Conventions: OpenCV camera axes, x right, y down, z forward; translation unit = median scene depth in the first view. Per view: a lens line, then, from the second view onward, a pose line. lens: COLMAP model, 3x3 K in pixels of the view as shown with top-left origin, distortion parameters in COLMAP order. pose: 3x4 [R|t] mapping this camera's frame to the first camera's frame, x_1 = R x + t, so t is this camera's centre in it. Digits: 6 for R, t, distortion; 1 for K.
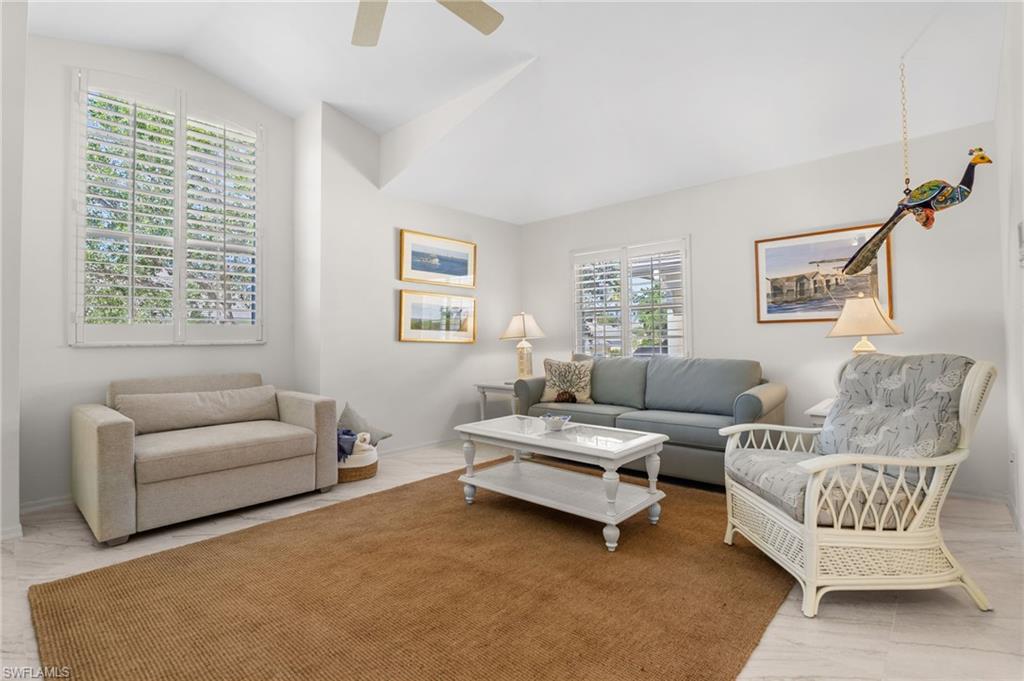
lens RADIAL K [[486.8, 0, 510.9], [0, 486.8, 334.0], [0, 0, 1]] dist [-0.011099, -0.000623]
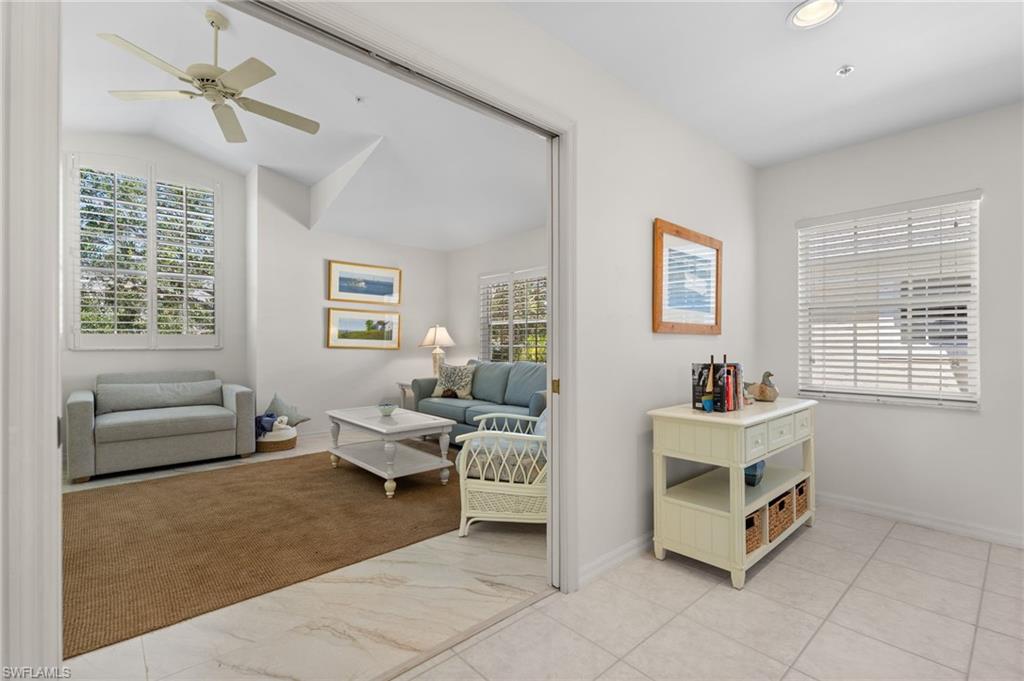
lens RADIAL K [[467.3, 0, 515.7], [0, 467.3, 348.0], [0, 0, 1]] dist [0.003400, -0.000229]
pose [[0.994861, 0.011785, -0.100557, 0.476709], [-0.009420, 0.999669, 0.023953, -0.023035], [0.100806, -0.022883, 0.994643, -0.221870]]
